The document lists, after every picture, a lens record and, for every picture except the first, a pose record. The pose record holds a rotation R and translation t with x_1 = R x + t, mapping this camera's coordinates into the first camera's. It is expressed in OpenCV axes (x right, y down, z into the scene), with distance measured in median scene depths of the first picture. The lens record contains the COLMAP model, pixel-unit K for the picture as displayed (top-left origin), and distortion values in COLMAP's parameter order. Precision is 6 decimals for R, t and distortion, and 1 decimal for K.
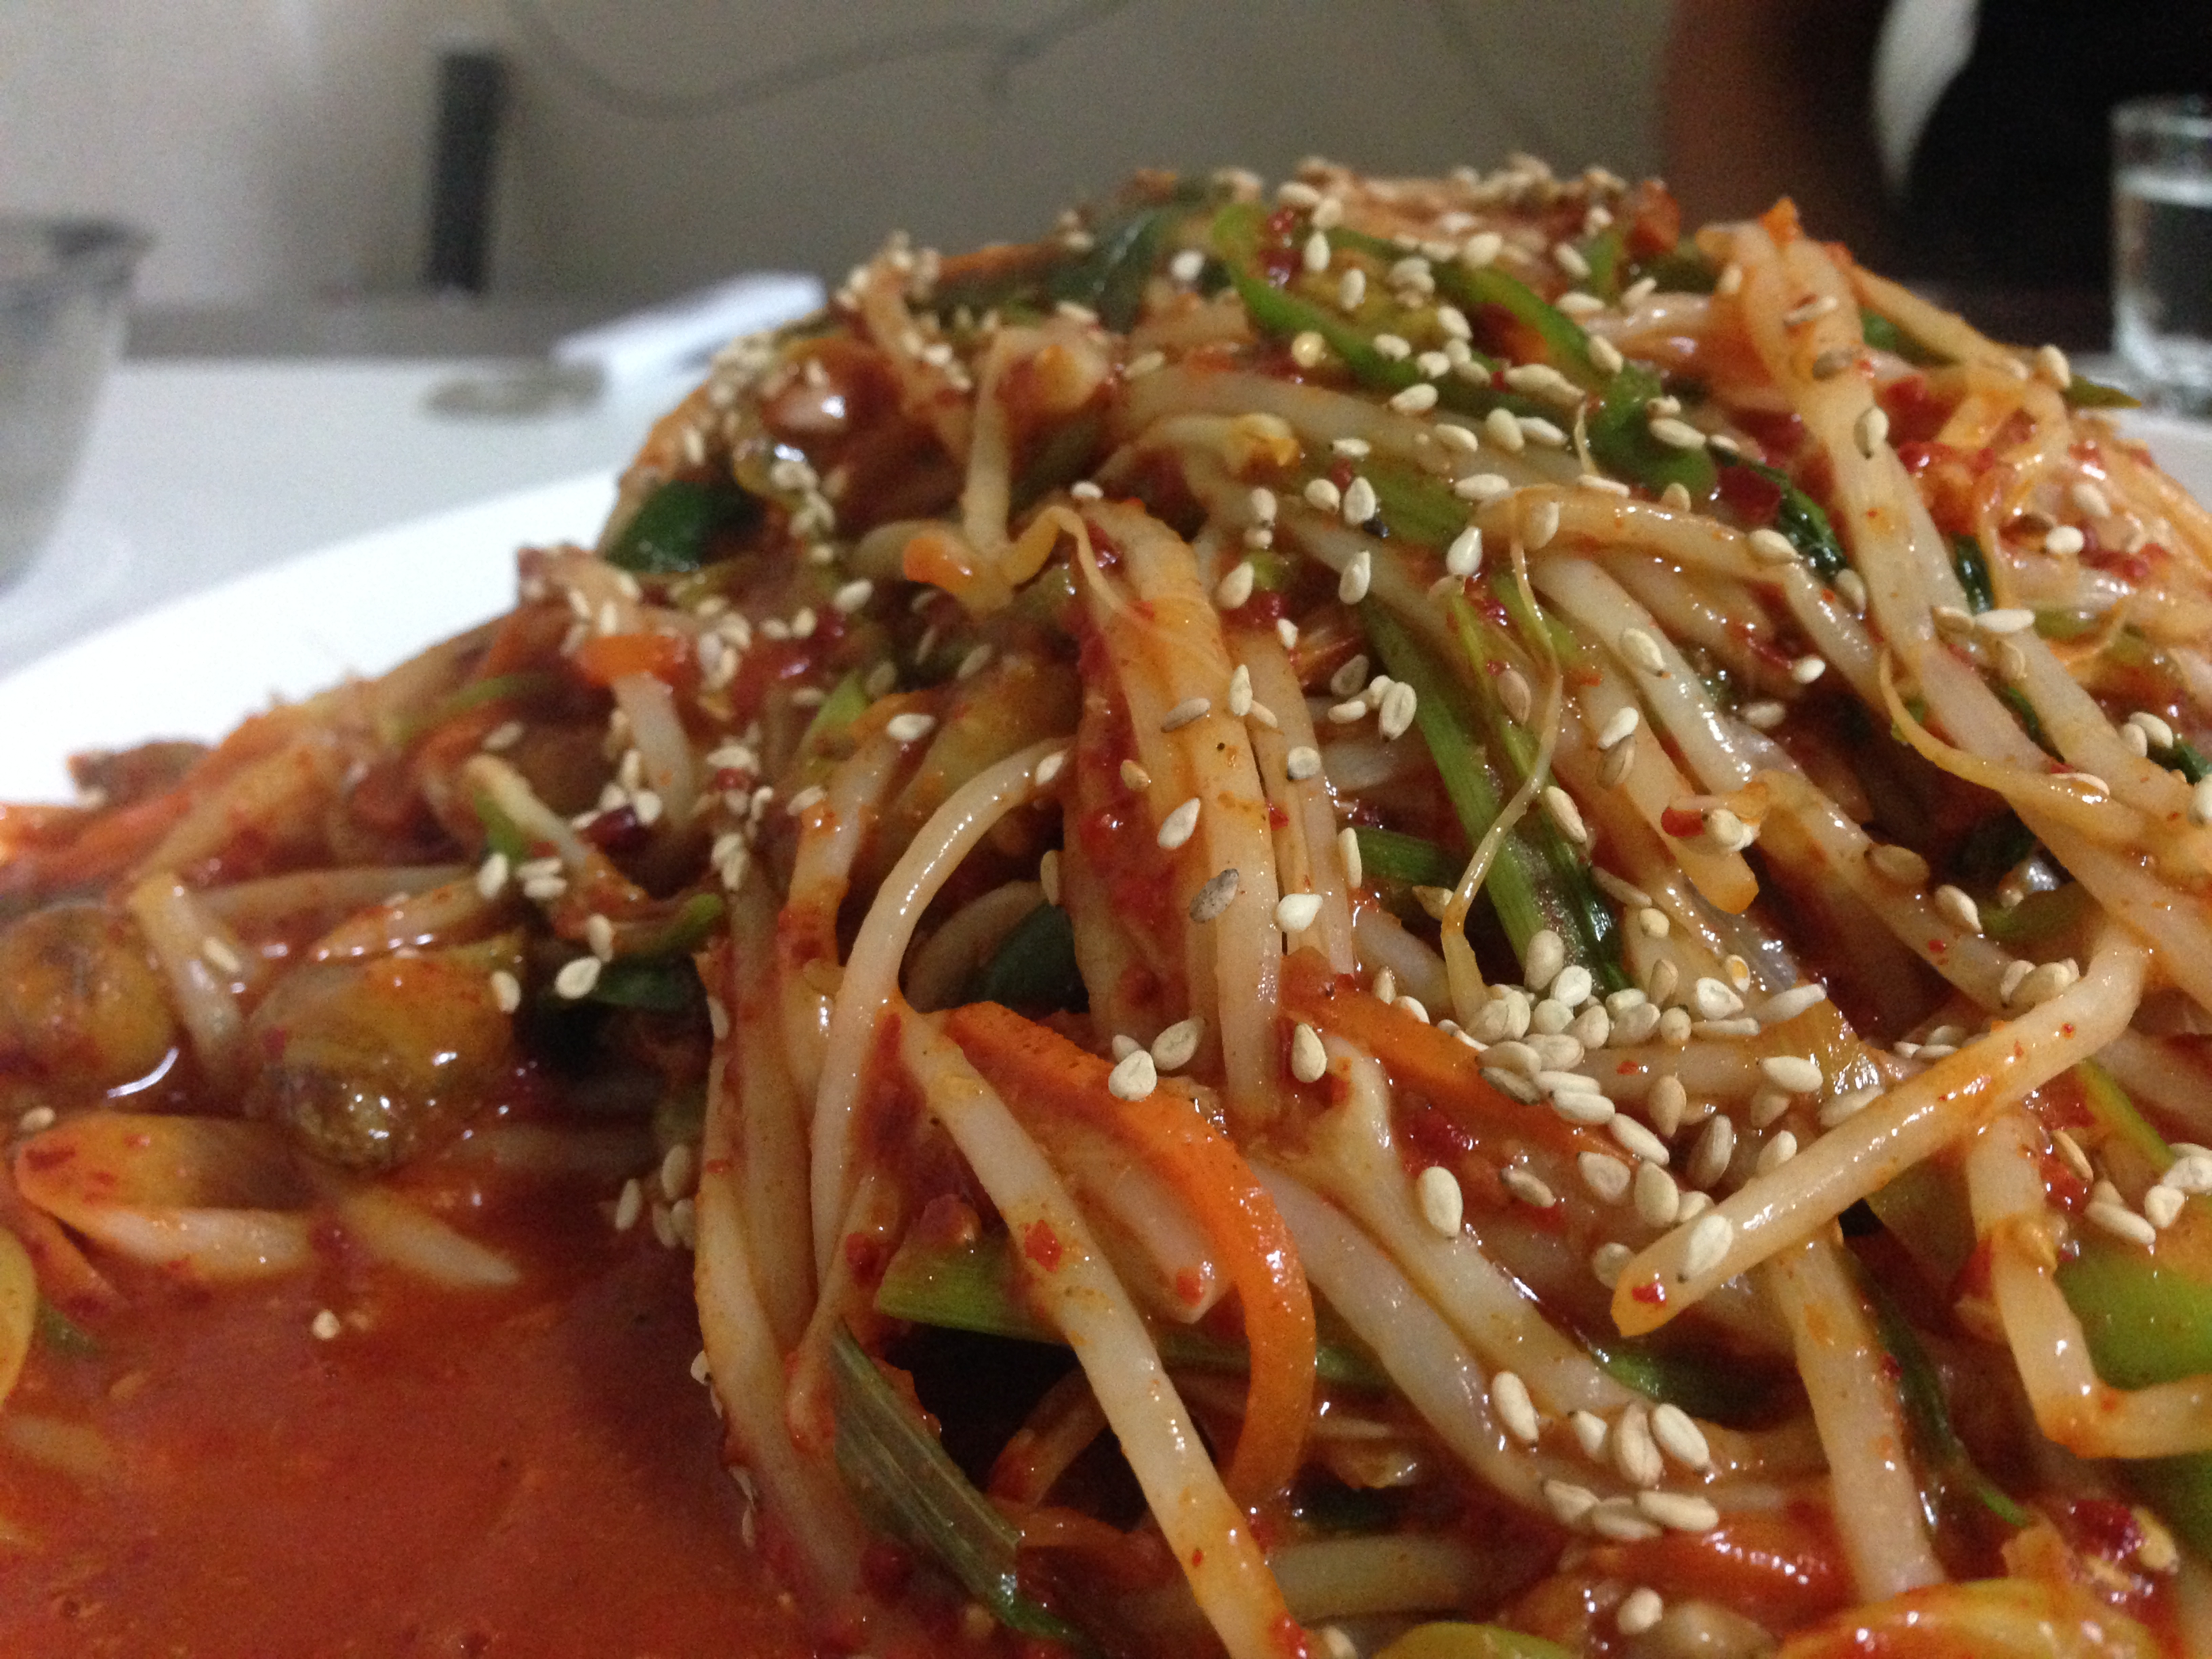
lens RADIAL K [[2112.0, 0, 1106.0], [0, 2112.0, 829.5], [0, 0, 1]] dist [0.086577, -0.247309]
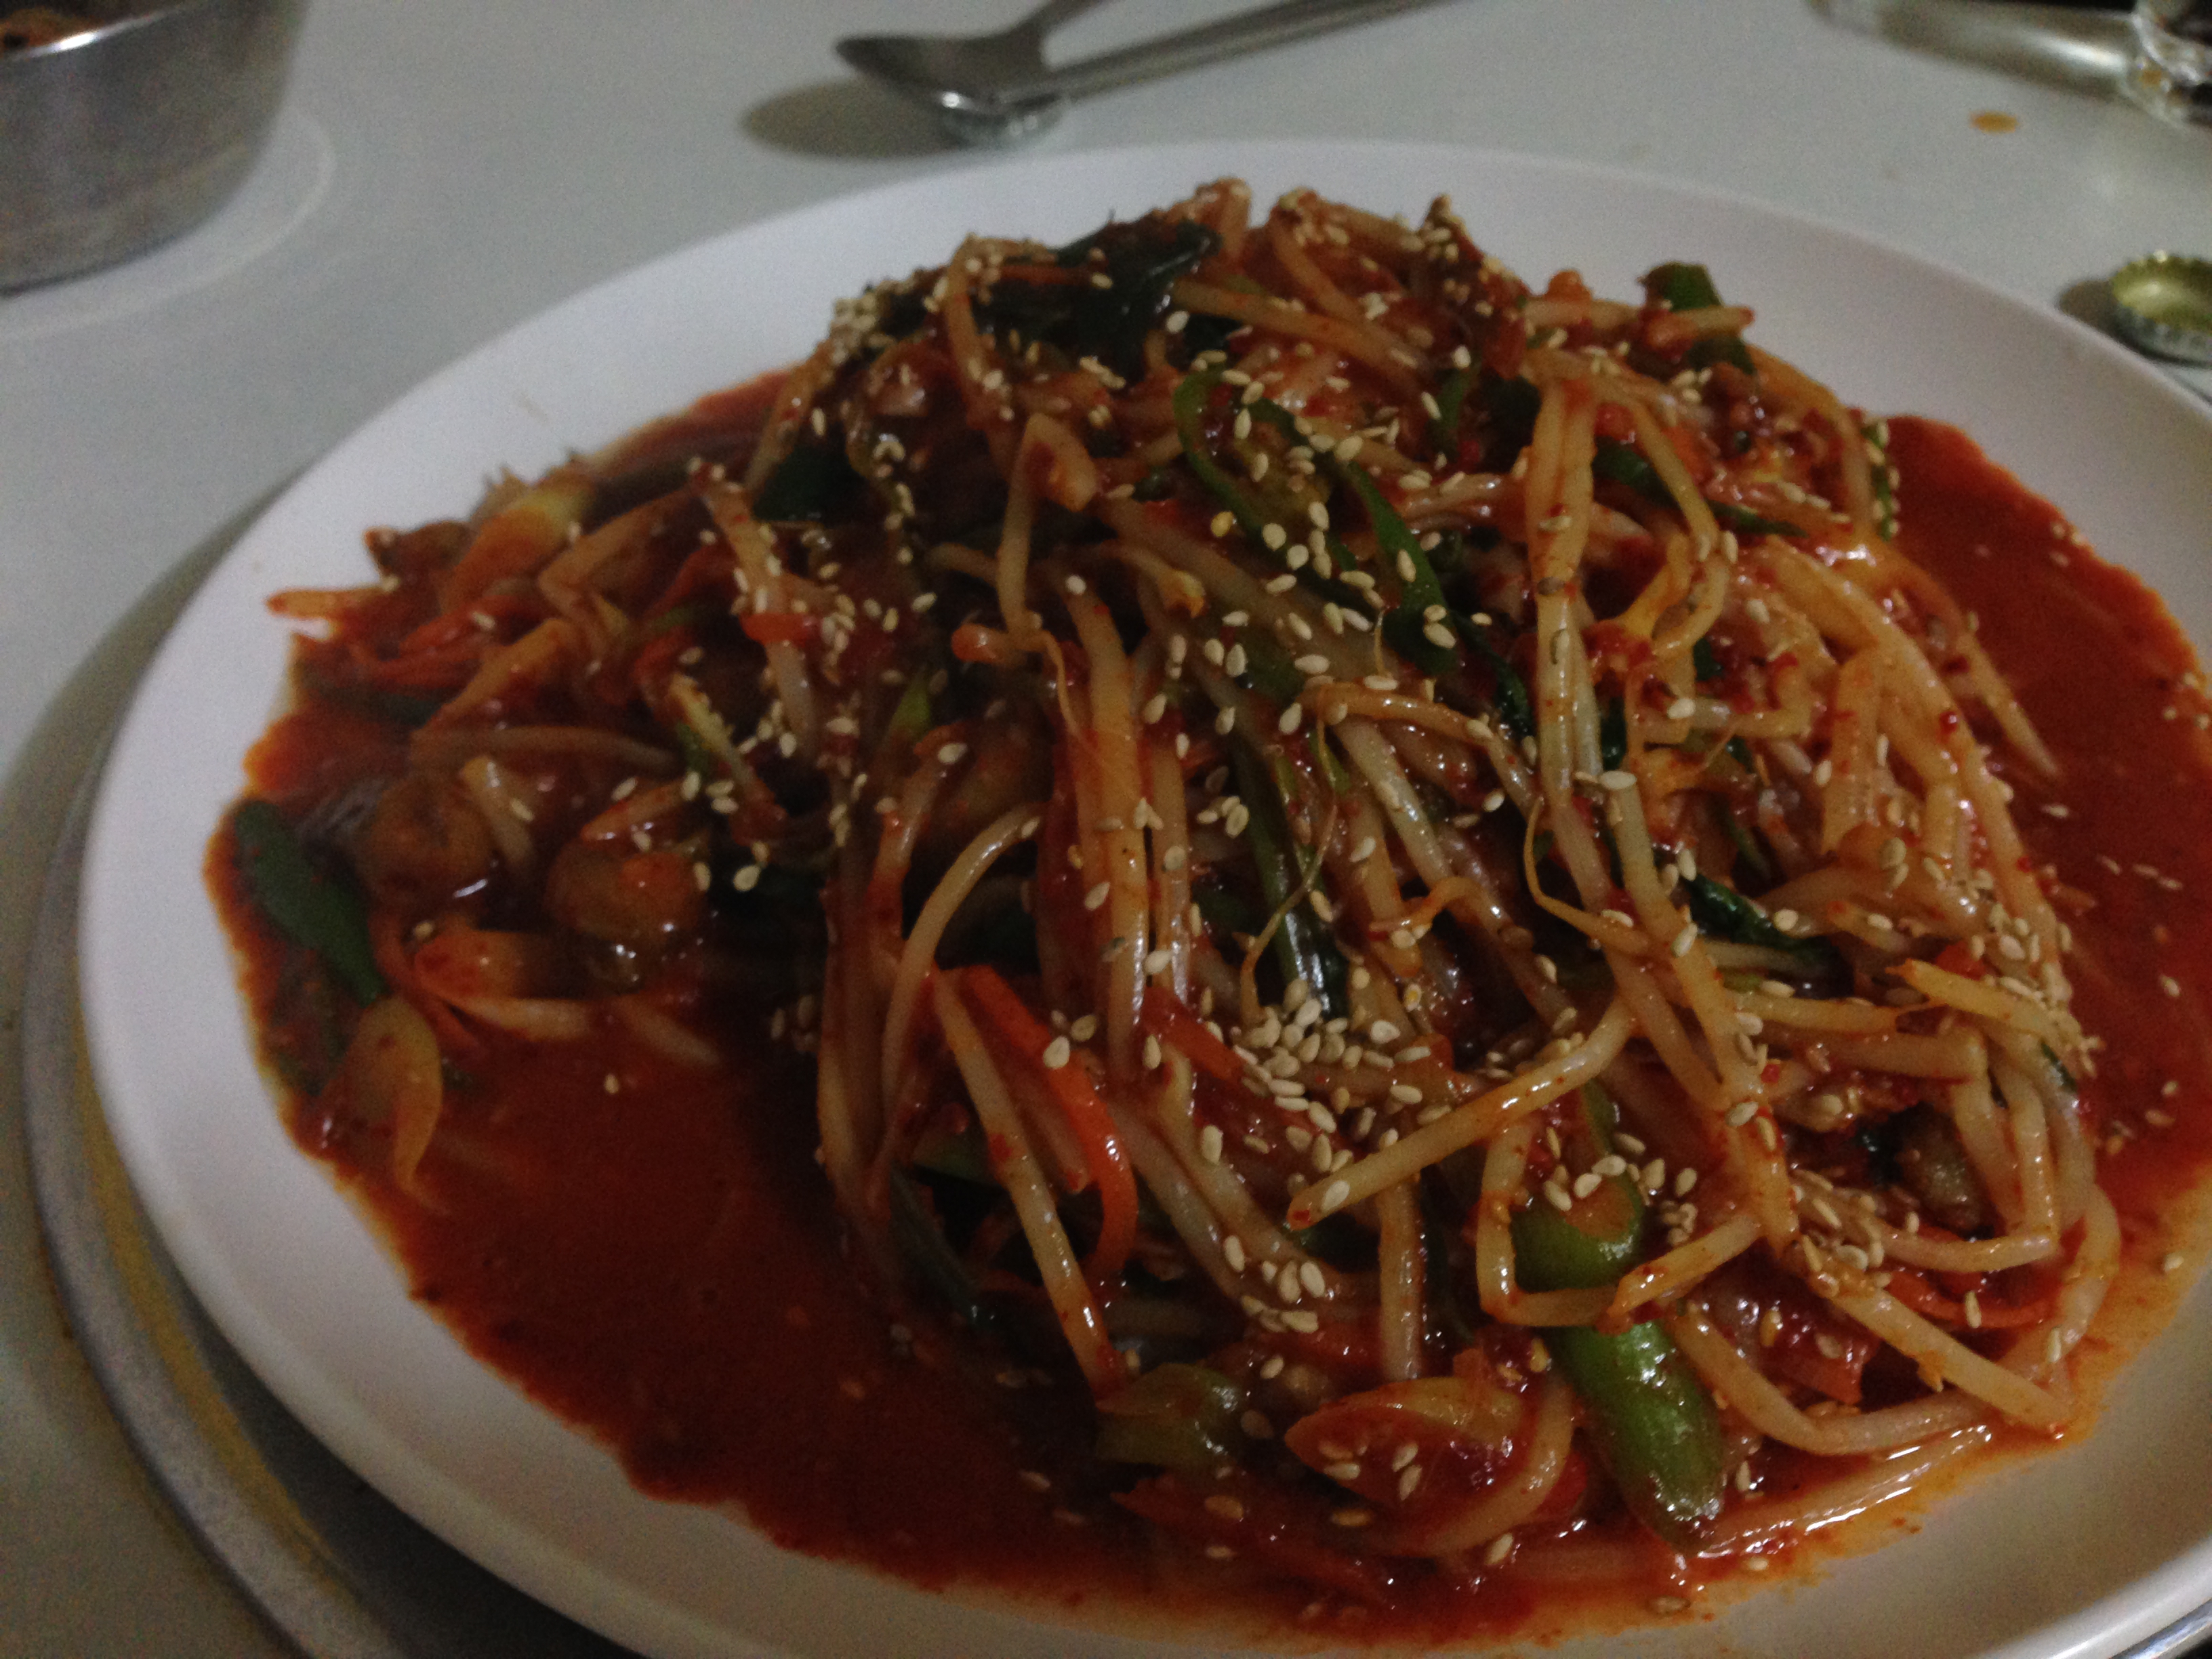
lens RADIAL K [[2109.7, 0, 1106.0], [0, 2109.7, 829.5], [0, 0, 1]] dist [0.007135, 0.001796]
pose [[0.996792, 0.069967, -0.038873, 0.096956], [-0.053178, 0.941891, 0.331682, -0.576934], [0.059821, -0.328551, 0.942590, -0.557284]]
